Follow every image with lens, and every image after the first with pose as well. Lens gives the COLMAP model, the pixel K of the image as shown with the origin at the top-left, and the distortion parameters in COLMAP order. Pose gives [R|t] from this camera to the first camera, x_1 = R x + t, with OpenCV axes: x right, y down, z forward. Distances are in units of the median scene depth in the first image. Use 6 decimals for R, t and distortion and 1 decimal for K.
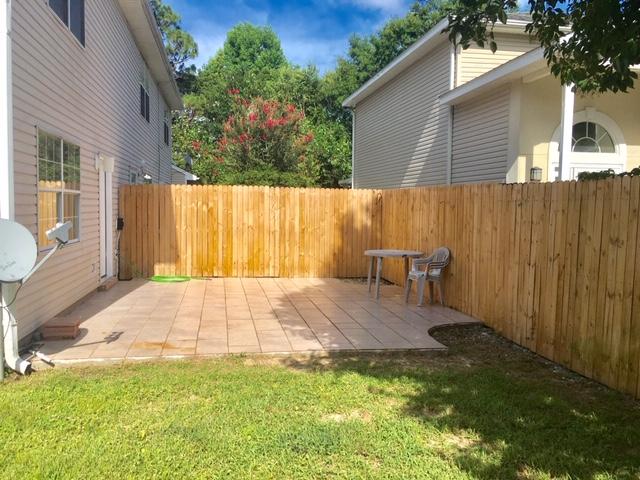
lens RADIAL K [[560.6, 0, 331.9], [0, 560.6, 239.6], [0, 0, 1]] dist [0.087631, -0.132979]
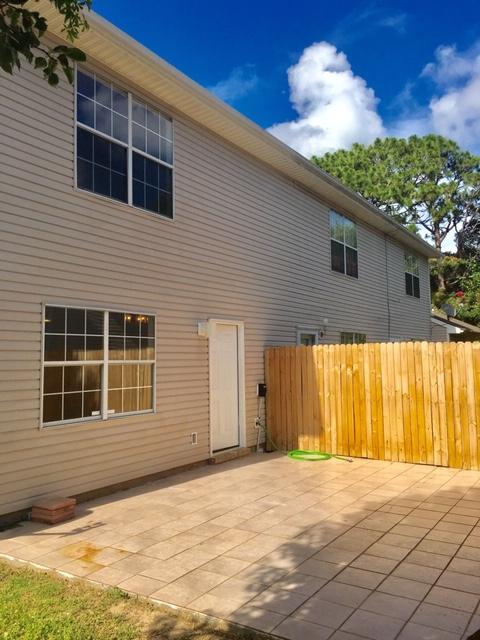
lens RADIAL K [[560.6, 0, 237.1], [0, 560.6, 307.6], [0, 0, 1]] dist [0.087631, -0.132979]
pose [[0.714836, -0.087075, -0.693849, 0.245285], [-0.017993, 0.989598, -0.142728, -0.027801], [0.699060, 0.114512, 0.705834, 0.284925]]
